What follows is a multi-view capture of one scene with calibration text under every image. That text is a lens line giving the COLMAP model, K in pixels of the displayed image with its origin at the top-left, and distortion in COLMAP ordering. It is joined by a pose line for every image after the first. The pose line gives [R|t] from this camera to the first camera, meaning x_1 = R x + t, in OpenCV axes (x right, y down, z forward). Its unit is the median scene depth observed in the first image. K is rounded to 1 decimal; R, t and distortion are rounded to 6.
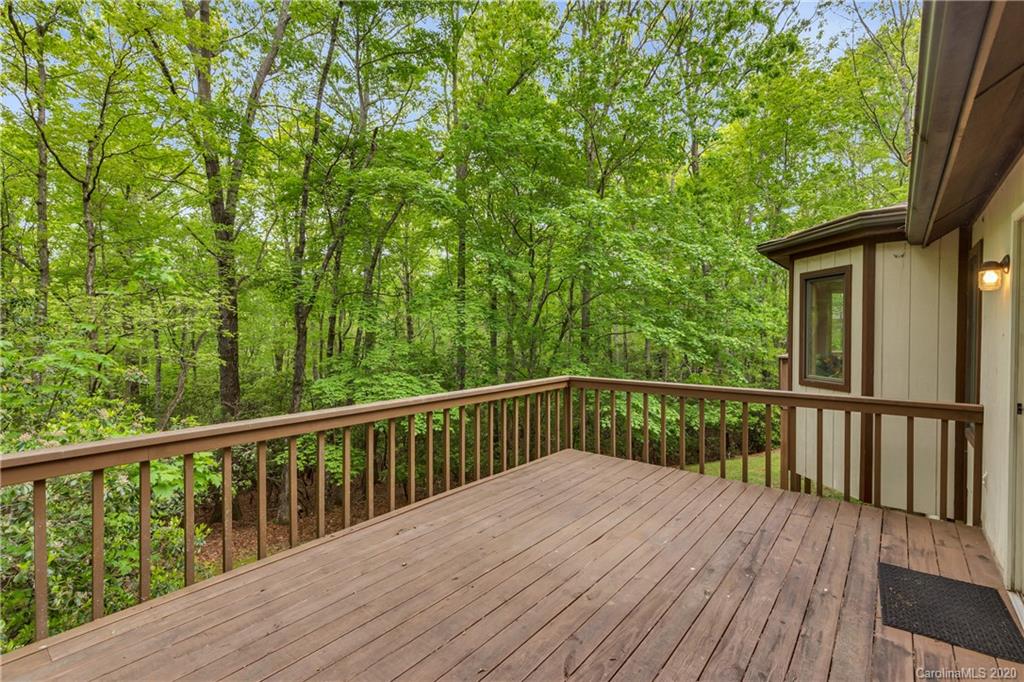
lens RADIAL K [[466.2, 0, 511.3], [0, 466.2, 334.3], [0, 0, 1]] dist [0.000829, 0.000578]
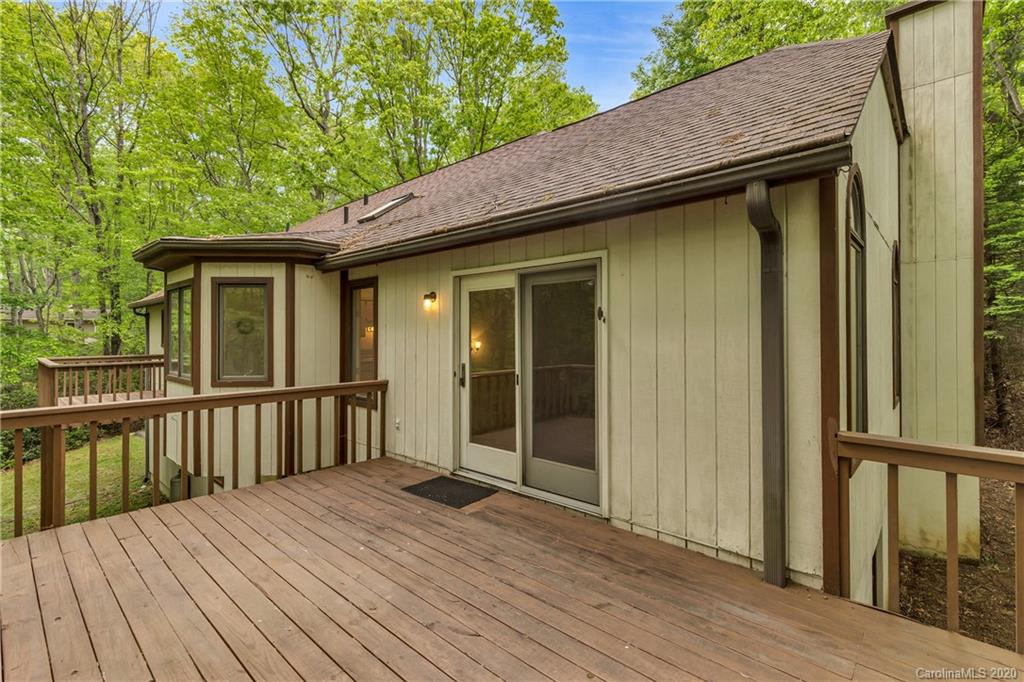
lens RADIAL K [[466.2, 0, 511.3], [0, 466.2, 334.3], [0, 0, 1]] dist [0.000829, 0.000578]
pose [[0.047114, -0.001075, 0.998889, -0.551286], [0.006751, 0.999977, 0.000757, -0.003641], [-0.998867, 0.006708, 0.047120, 0.463881]]
